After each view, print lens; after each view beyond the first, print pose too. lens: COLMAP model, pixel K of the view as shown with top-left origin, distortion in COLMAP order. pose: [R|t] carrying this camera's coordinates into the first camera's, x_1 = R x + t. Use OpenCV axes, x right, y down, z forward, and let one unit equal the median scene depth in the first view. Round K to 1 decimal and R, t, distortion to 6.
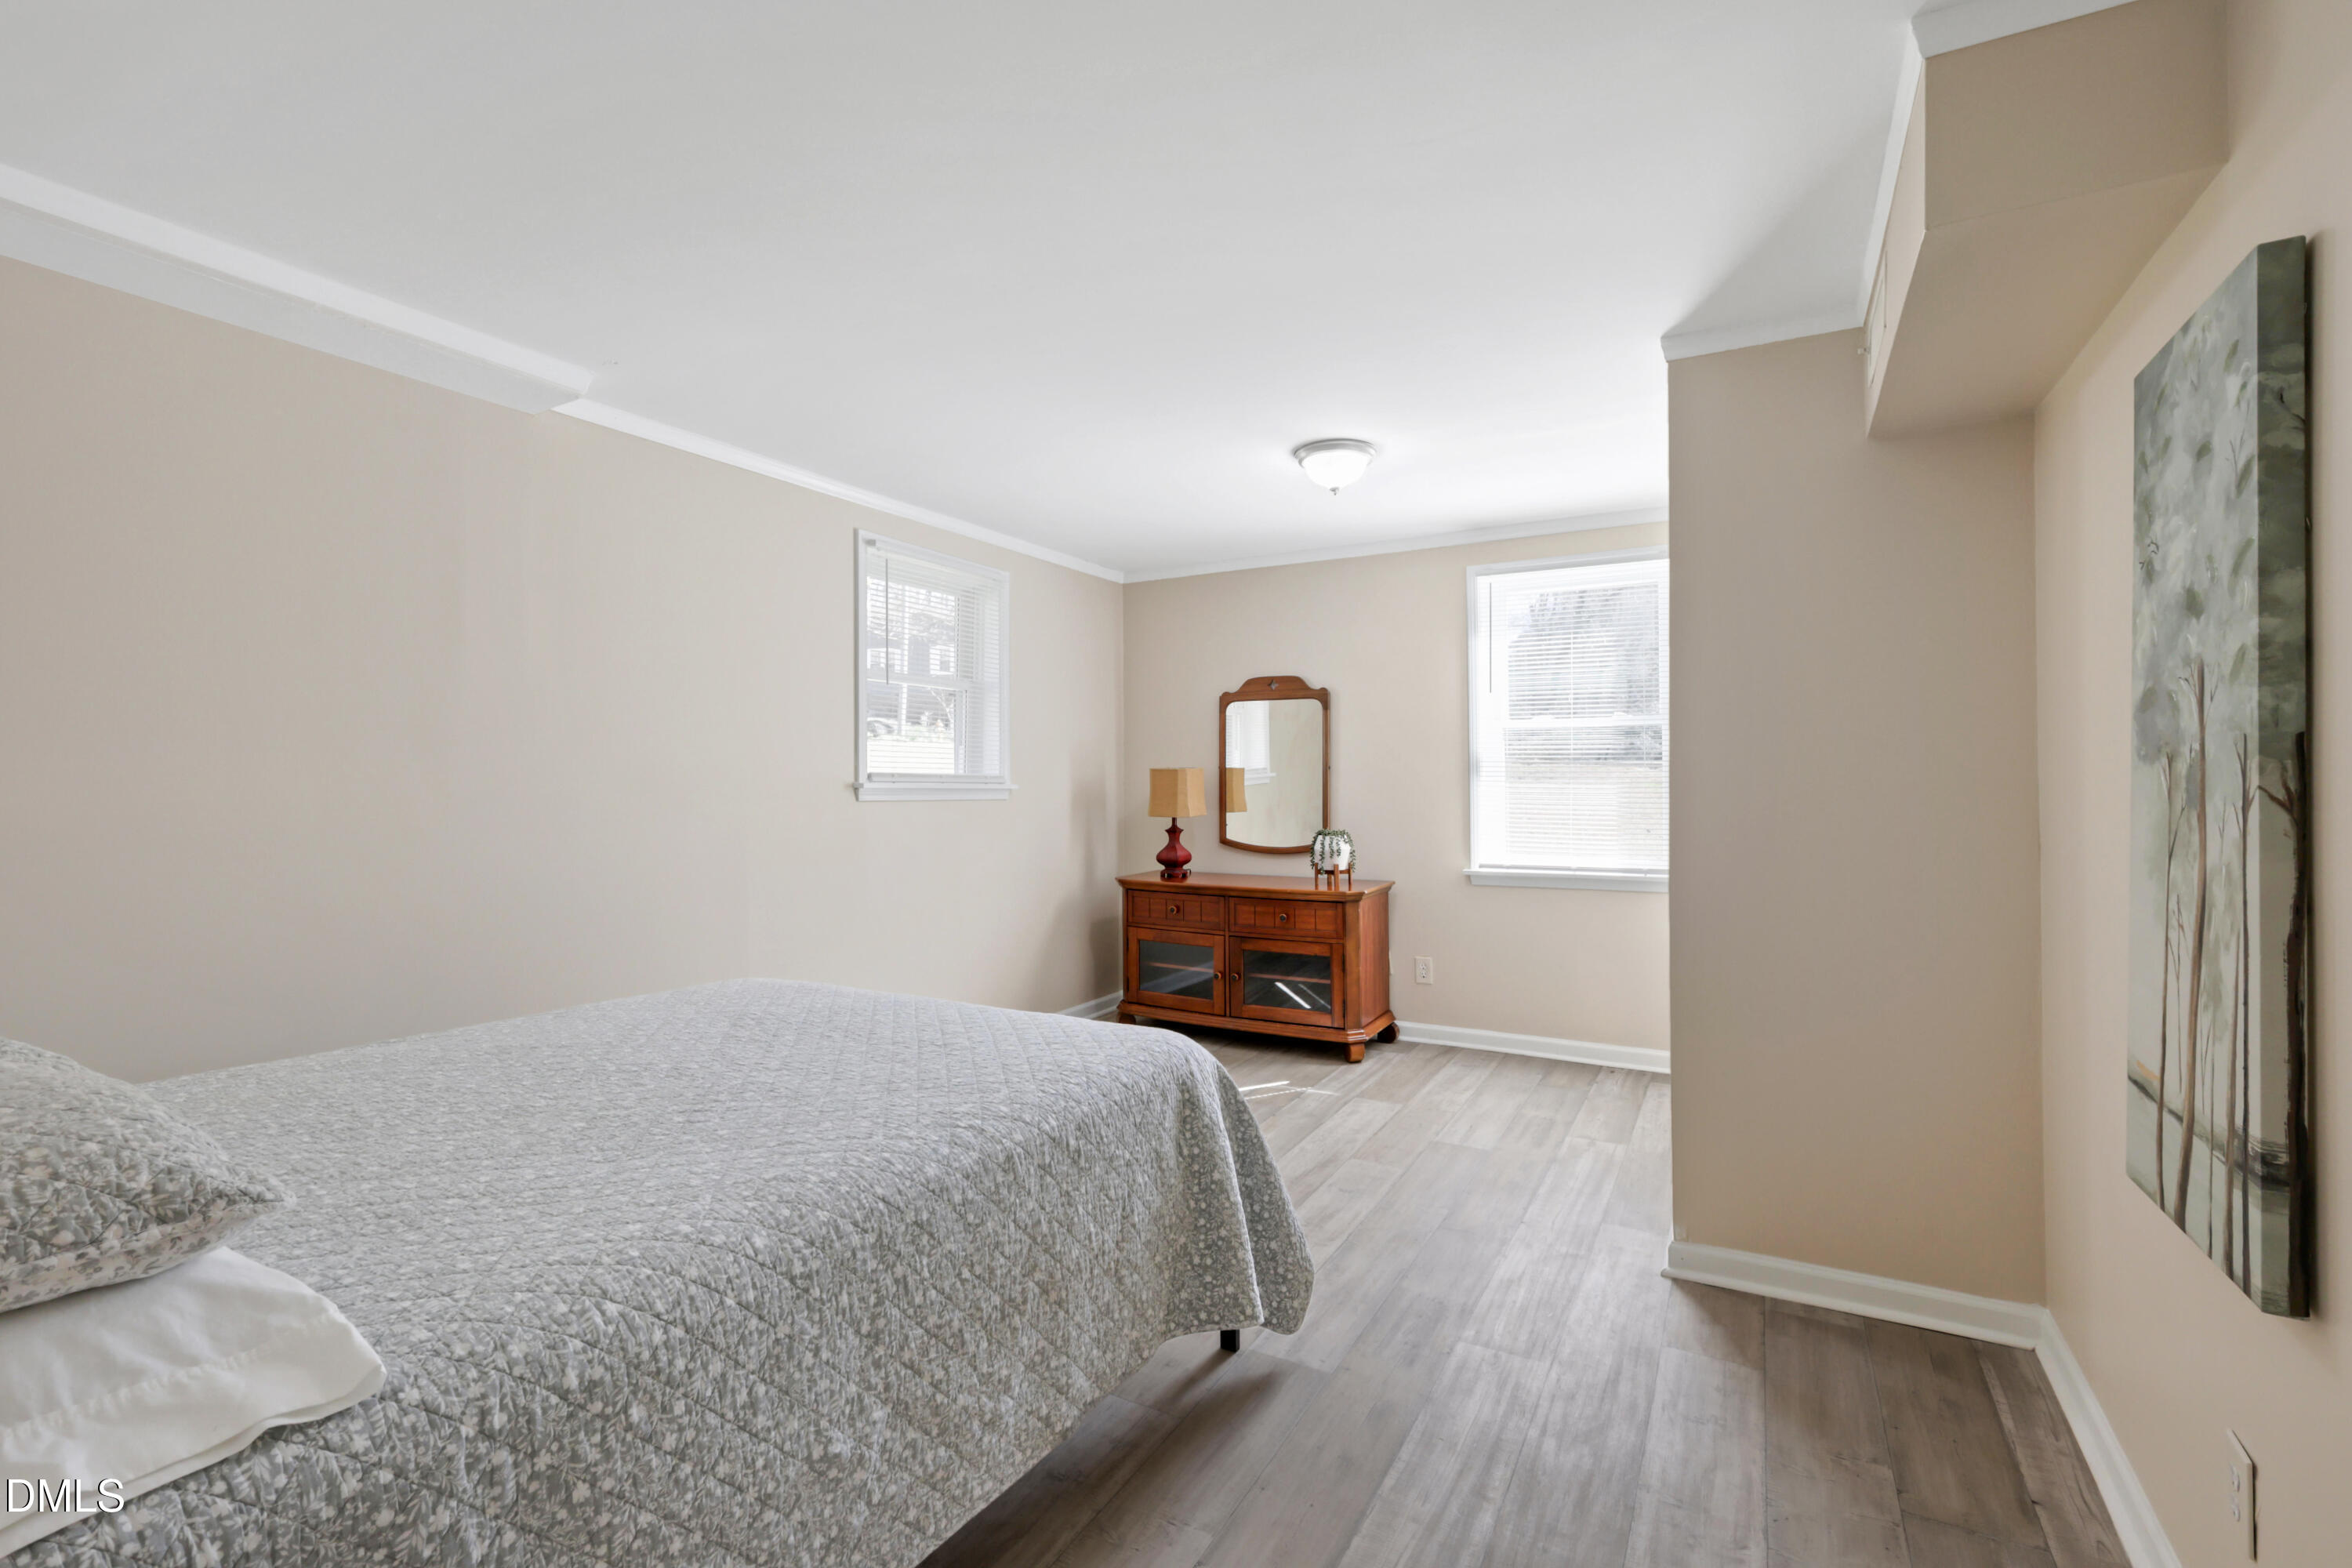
lens RADIAL K [[1035.3, 0, 1183.5], [0, 1035.3, 774.3], [0, 0, 1]] dist [-0.001310, -0.000142]
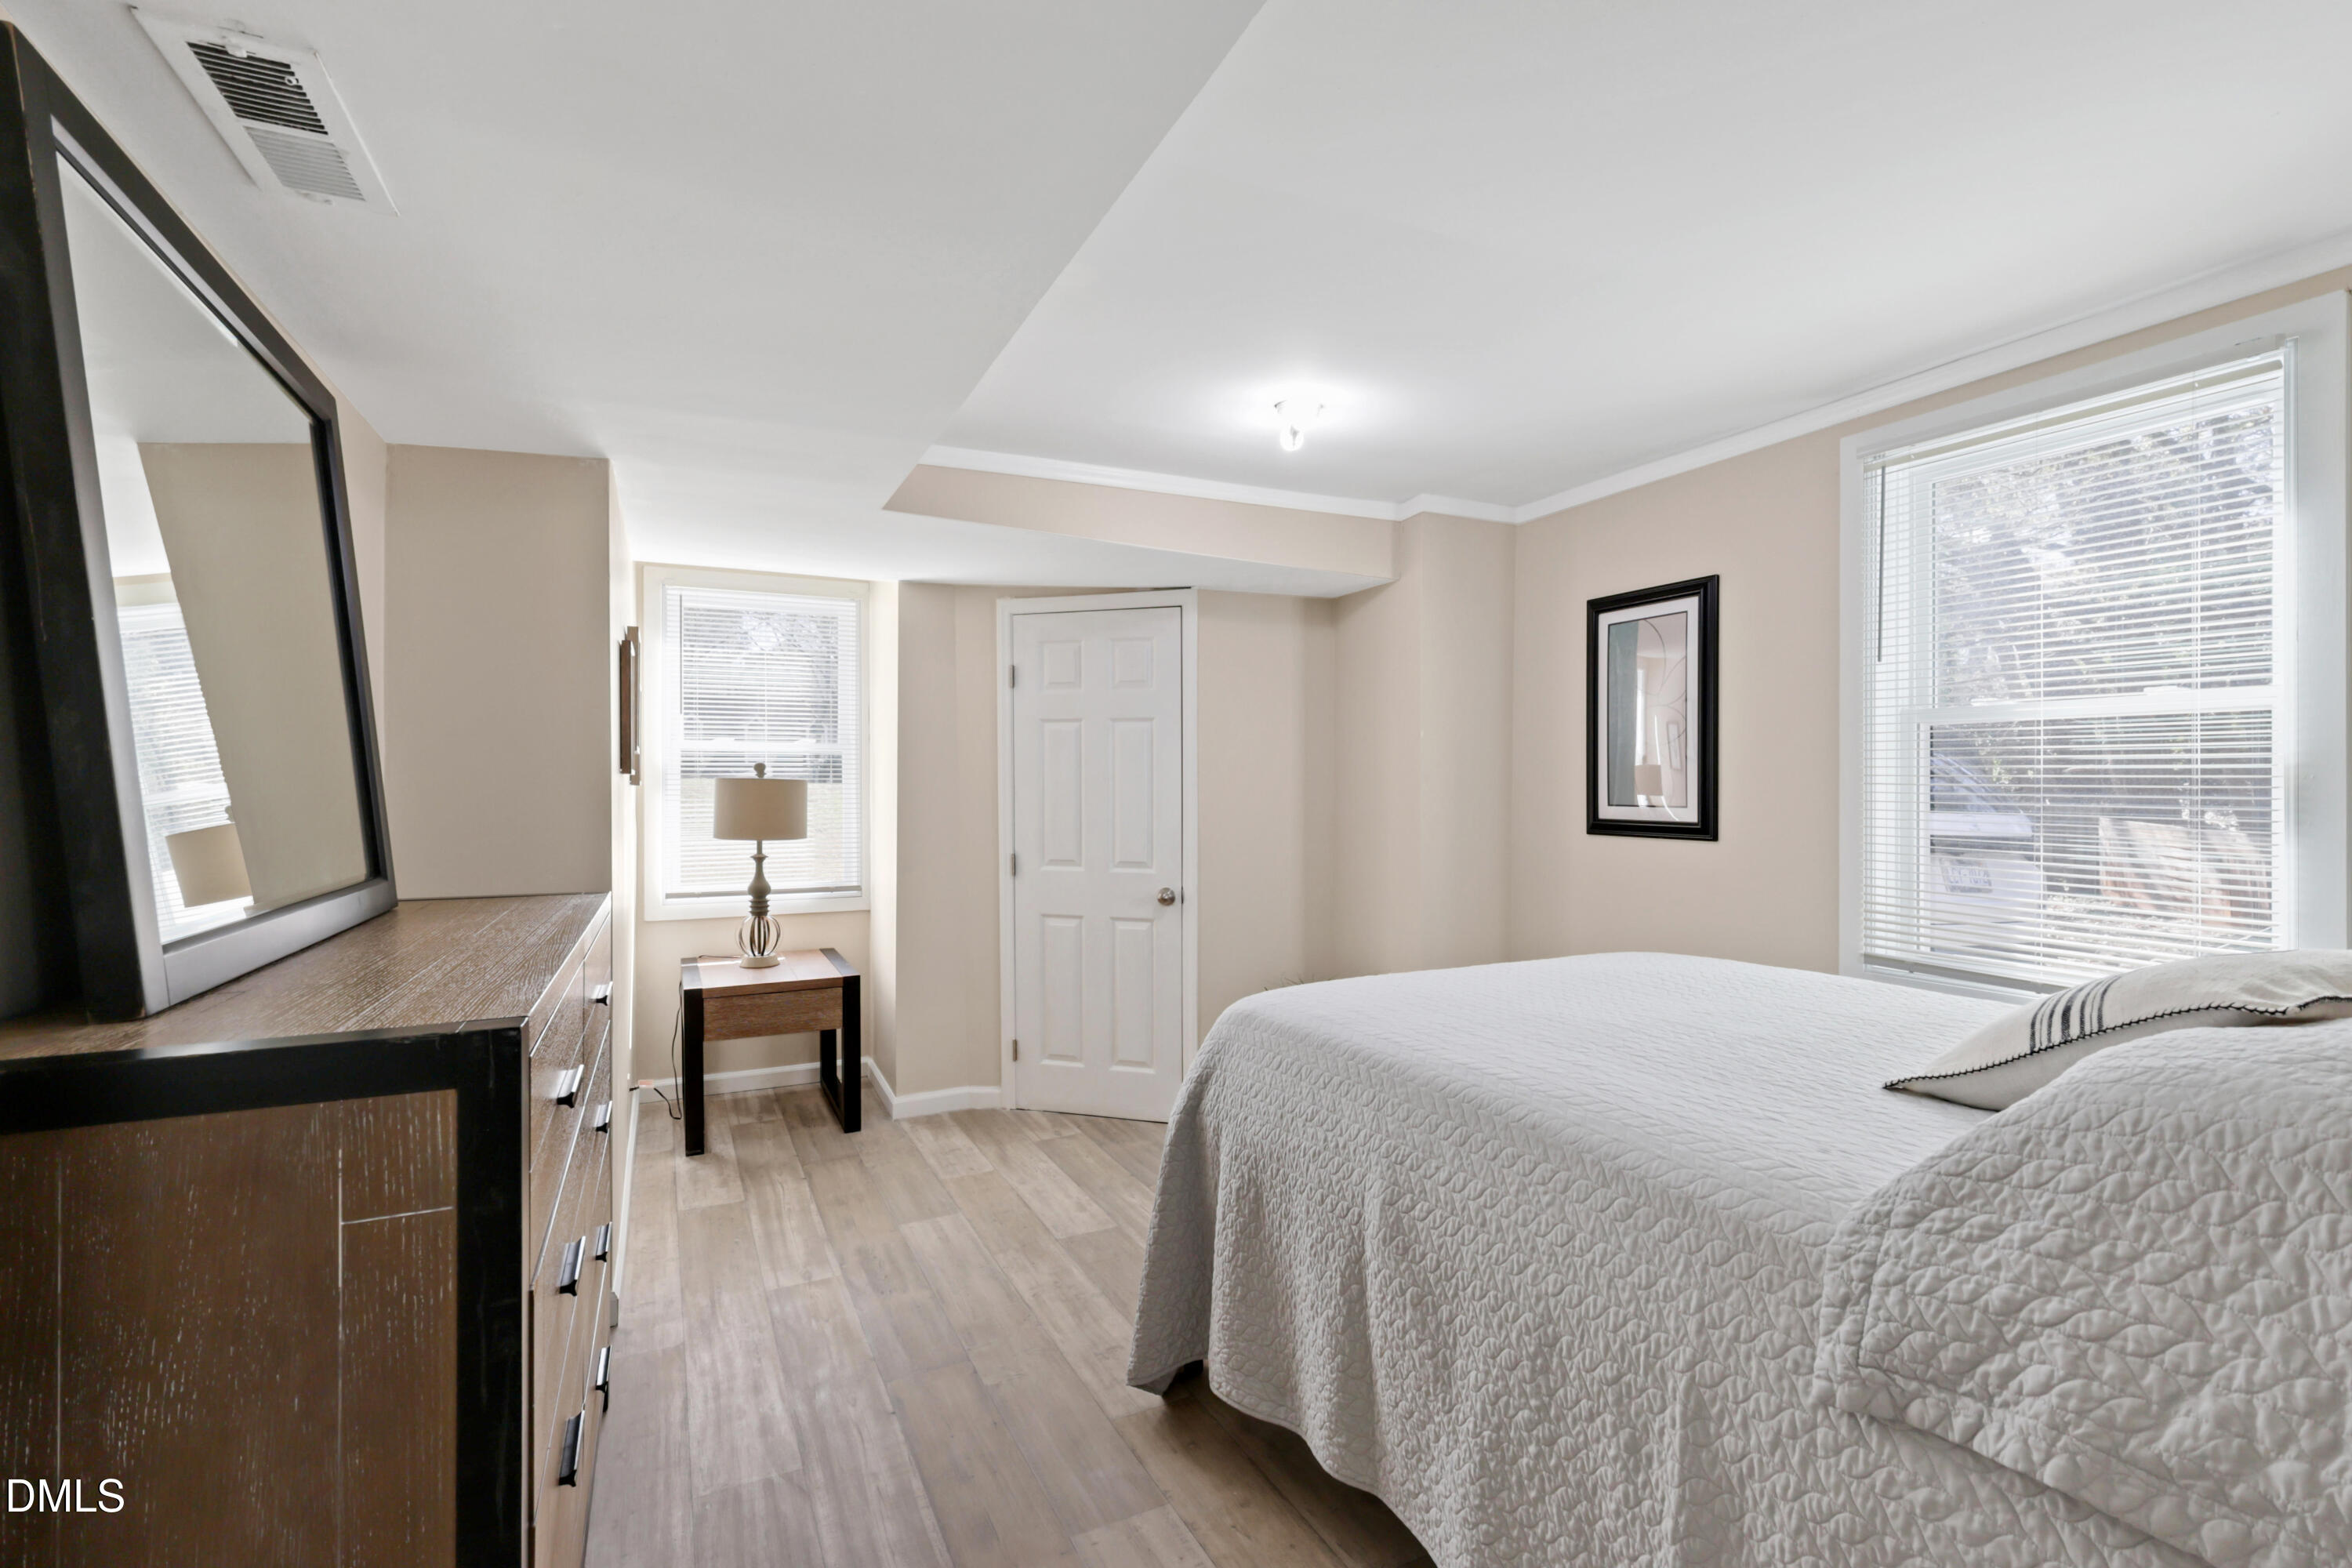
lens RADIAL K [[1035.3, 0, 1178.8], [0, 1035.3, 778.3], [0, 0, 1]] dist [-0.001310, -0.000142]
pose [[-0.559588, 0.003308, -0.828764, 0.848069], [-0.006201, 0.999947, 0.008178, -0.033034], [0.828748, 0.009716, -0.559538, 1.593921]]
